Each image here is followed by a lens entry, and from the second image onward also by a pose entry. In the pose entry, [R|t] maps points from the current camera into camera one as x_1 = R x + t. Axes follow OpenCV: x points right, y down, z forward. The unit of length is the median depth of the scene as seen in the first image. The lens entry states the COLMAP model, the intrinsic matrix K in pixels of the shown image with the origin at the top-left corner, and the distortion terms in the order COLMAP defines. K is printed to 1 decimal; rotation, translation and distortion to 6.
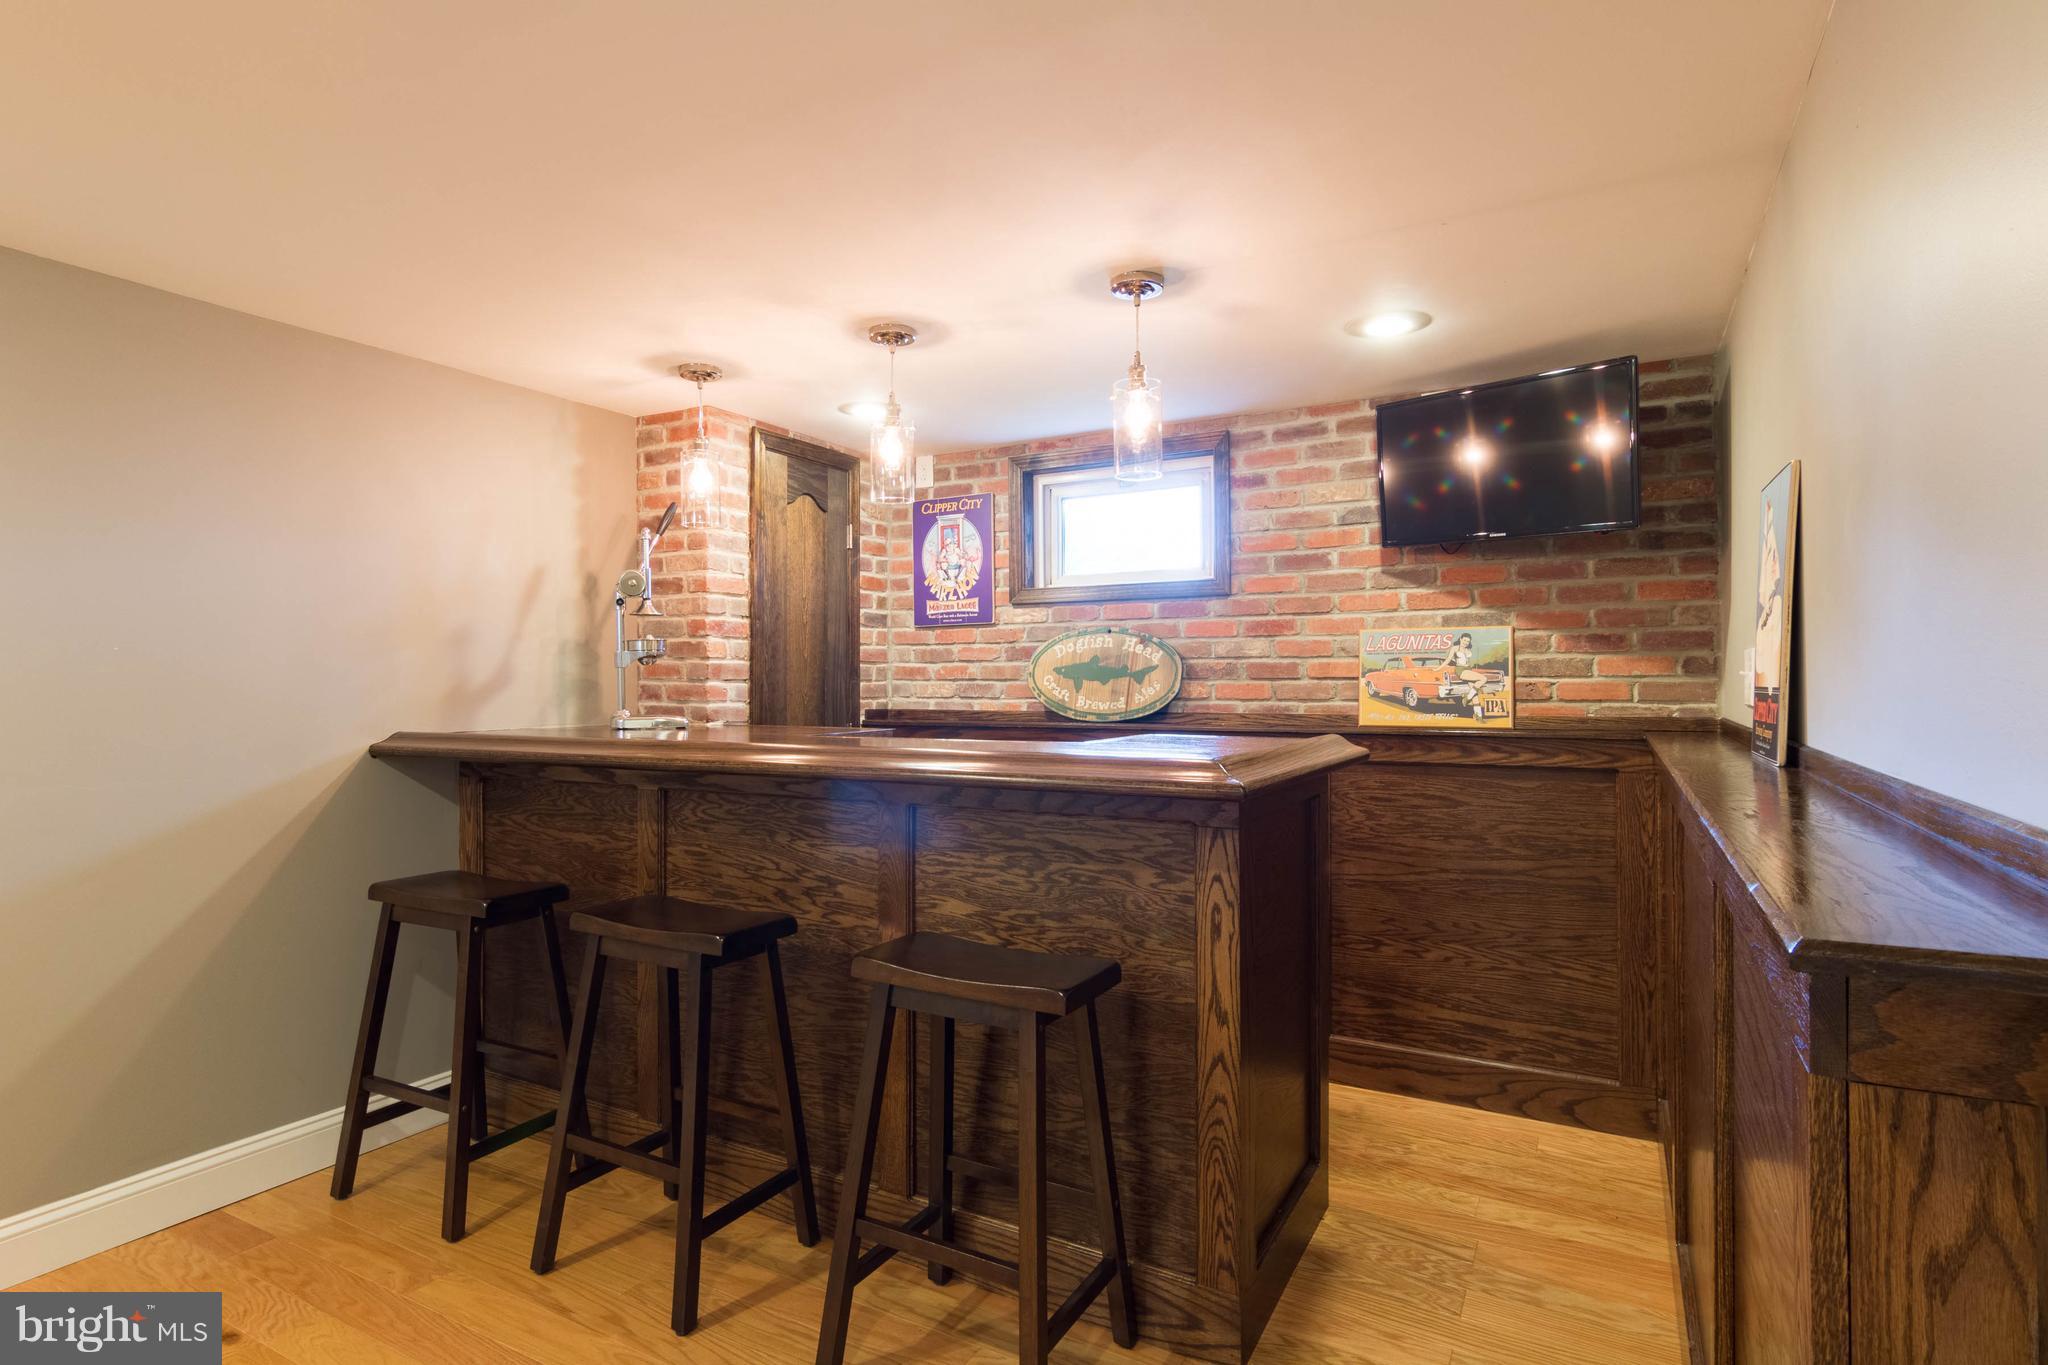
lens RADIAL K [[1028.0, 0, 1023.4], [0, 1028.0, 678.0], [0, 0, 1]] dist [-0.002583, 0.001151]
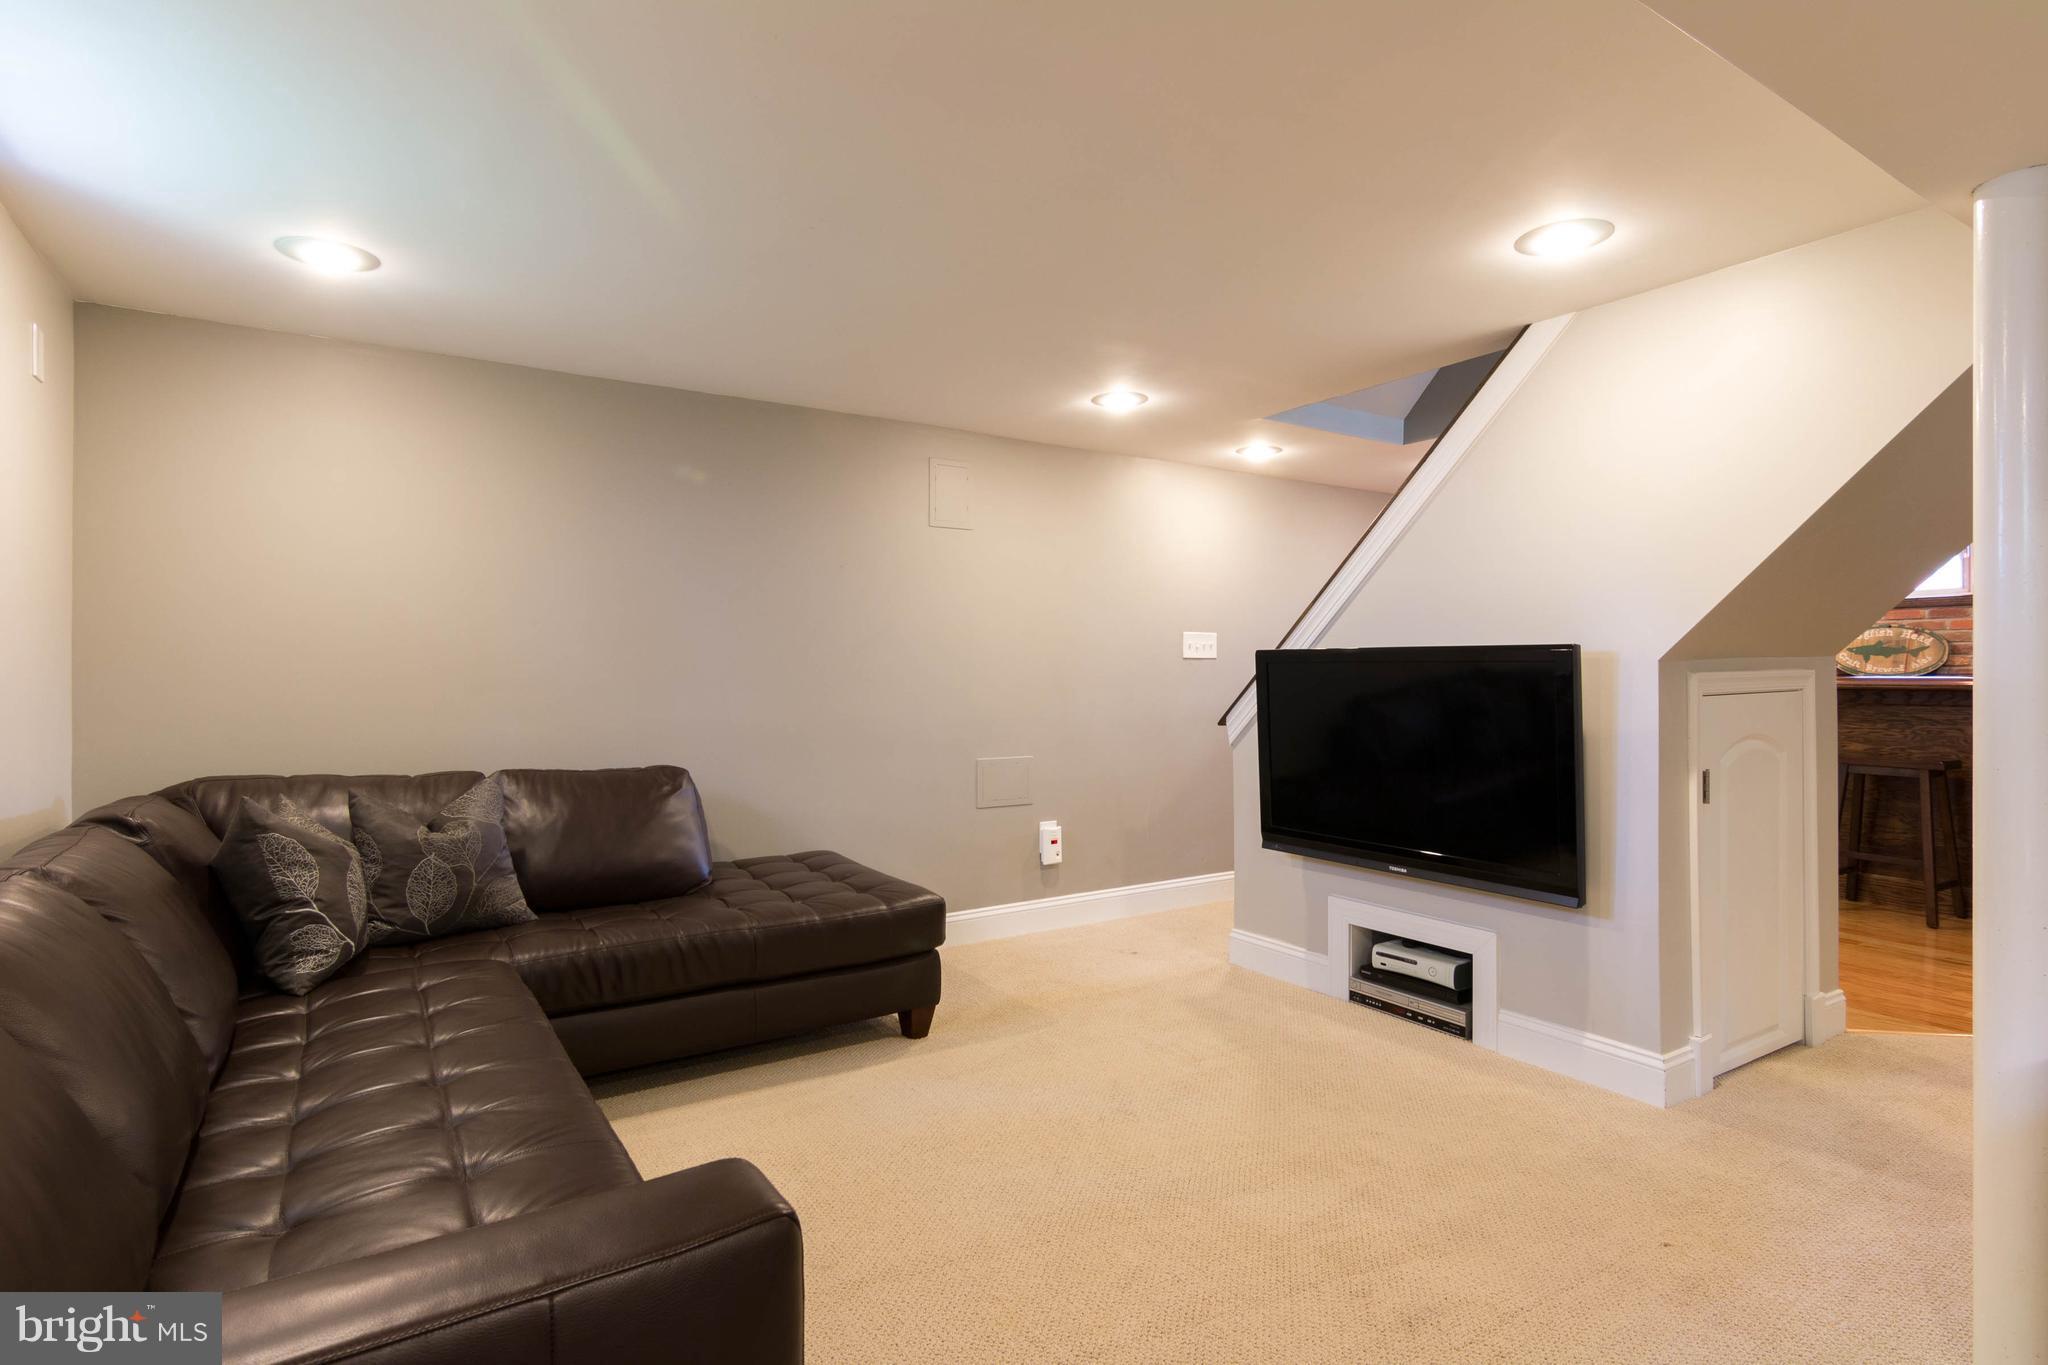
lens RADIAL K [[1028.0, 0, 1020.8], [0, 1028.0, 676.8], [0, 0, 1]] dist [-0.002583, 0.001151]
pose [[0.883938, 0.007463, -0.467545, -0.406093], [-0.004167, 0.999959, 0.008084, 0.031236], [0.467586, -0.005198, 0.883933, -1.217065]]
